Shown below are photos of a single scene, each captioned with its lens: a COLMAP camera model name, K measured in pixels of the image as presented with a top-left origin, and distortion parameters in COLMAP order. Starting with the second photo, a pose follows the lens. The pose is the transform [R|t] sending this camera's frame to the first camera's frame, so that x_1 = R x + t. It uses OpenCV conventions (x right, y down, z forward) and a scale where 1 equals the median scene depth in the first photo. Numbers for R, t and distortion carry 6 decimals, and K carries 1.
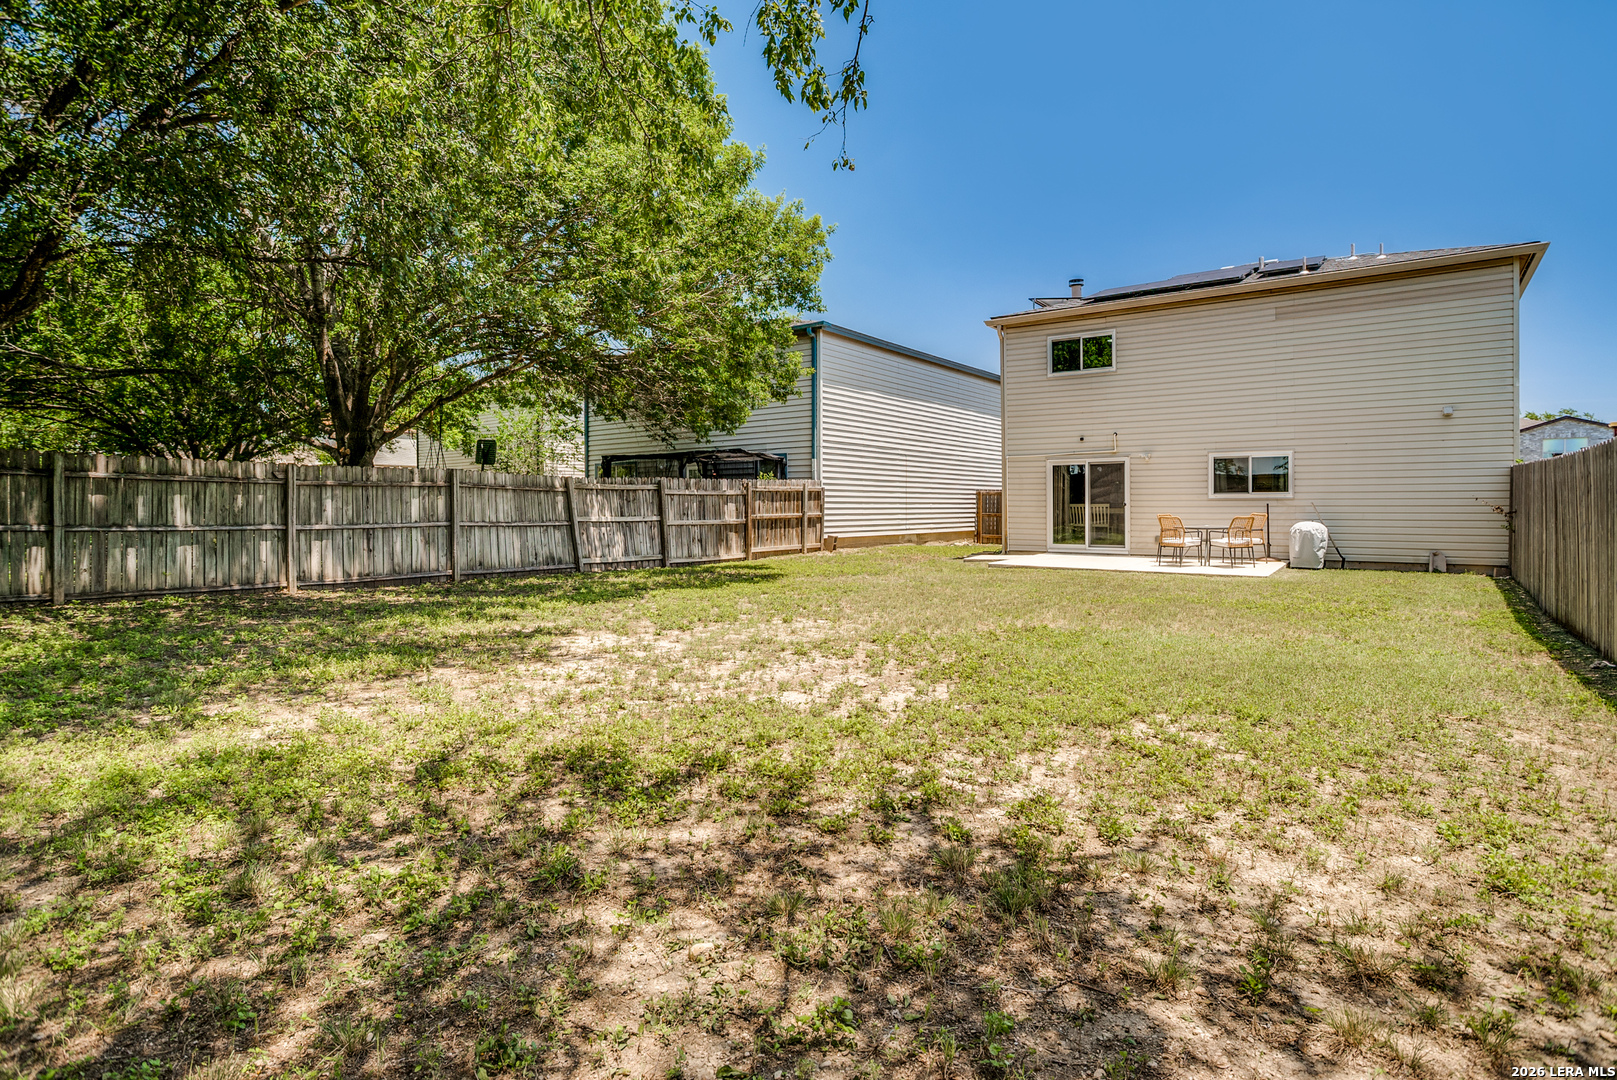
lens RADIAL K [[840.8, 0, 852.6], [0, 840.8, 503.3], [0, 0, 1]] dist [0.000751, 0.000701]
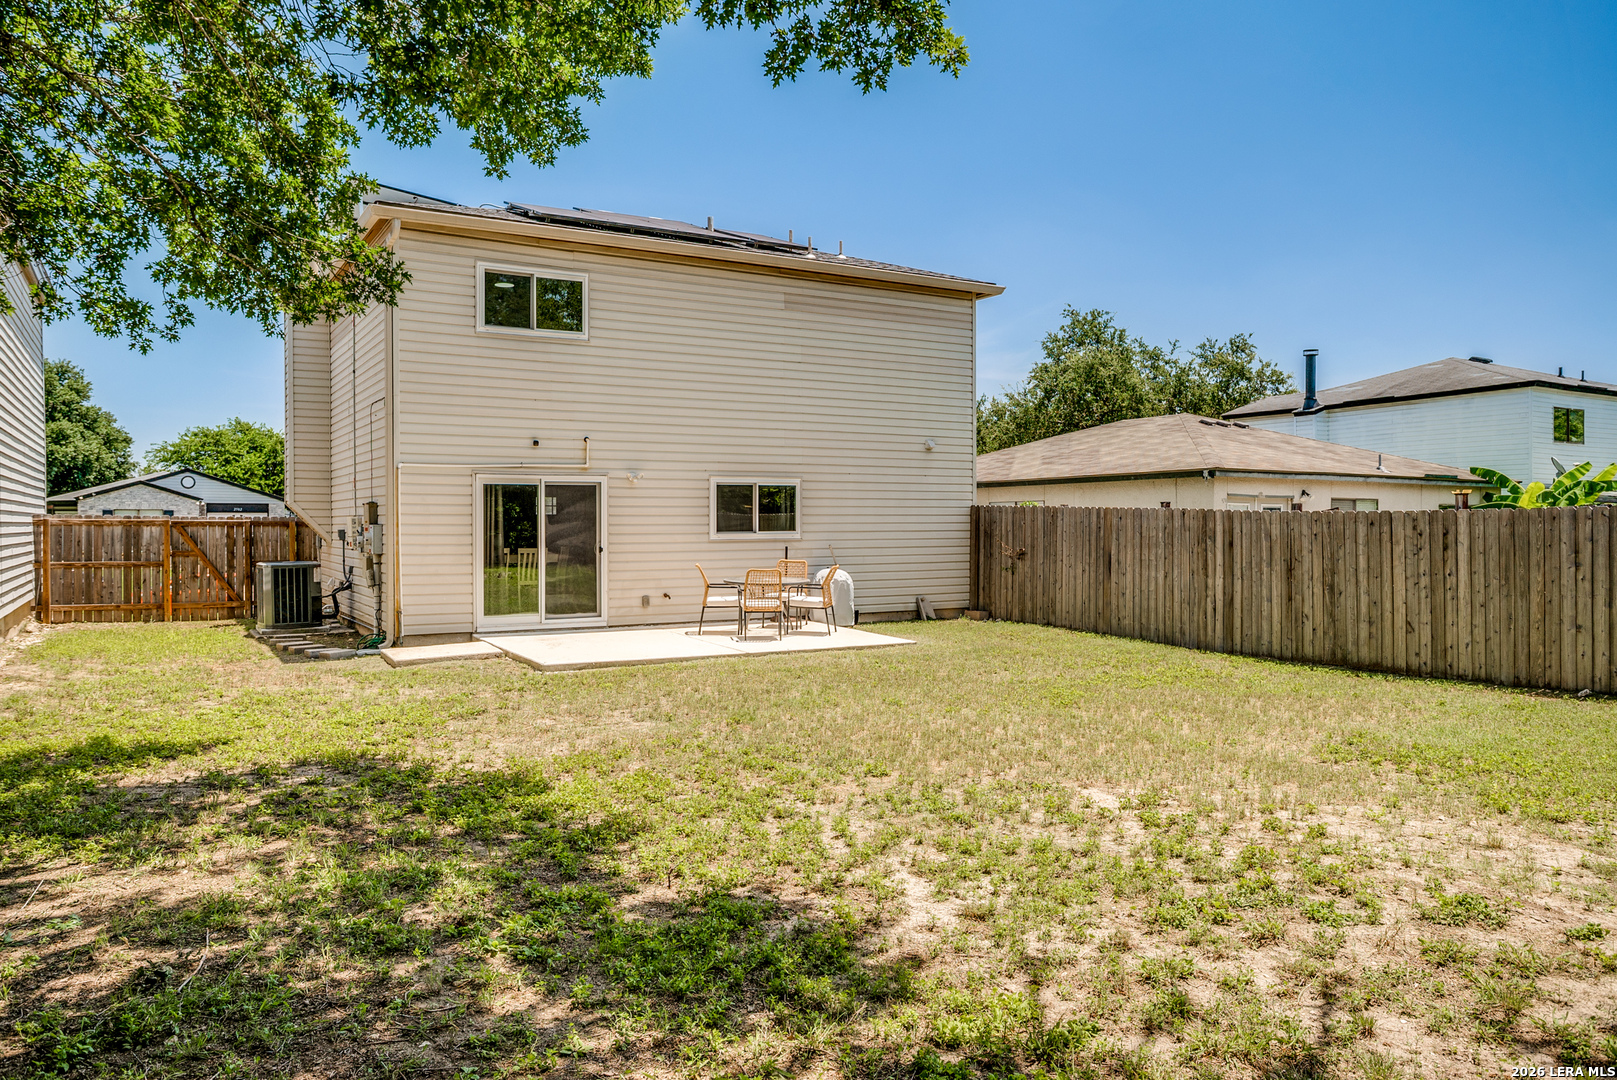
lens RADIAL K [[1141.6, 0, 808.5], [0, 1141.6, 540.0], [0, 0, 1]] dist [-0.001081, 0.001691]
pose [[0.435520, -0.012858, 0.900087, -0.391165], [-0.001656, 0.999885, 0.015085, -0.019006], [-0.900177, -0.008061, 0.435449, 0.465990]]
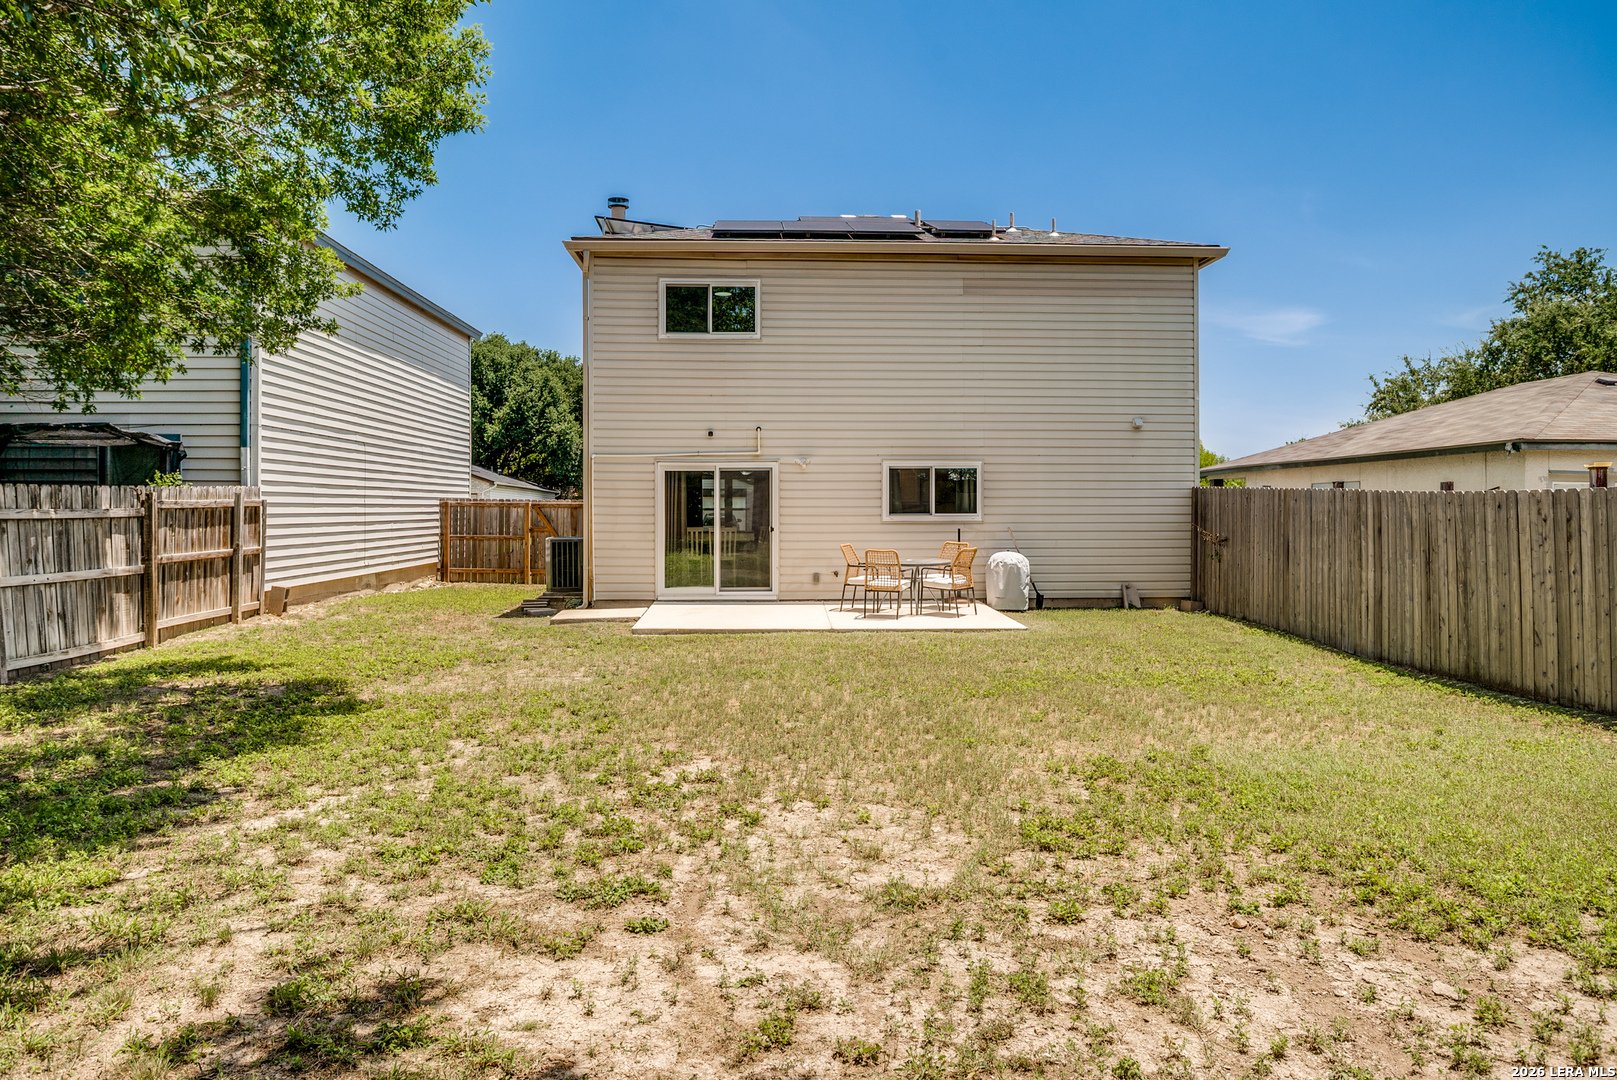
lens RADIAL K [[1122.0, 0, 812.3], [0, 1122.0, 502.7], [0, 0, 1]] dist [-0.044797, 0.102330]
pose [[0.800725, 0.004226, 0.599017, -0.209819], [-0.003495, 0.999991, -0.002383, -0.018484], [-0.599022, -0.000186, 0.800733, 0.222152]]
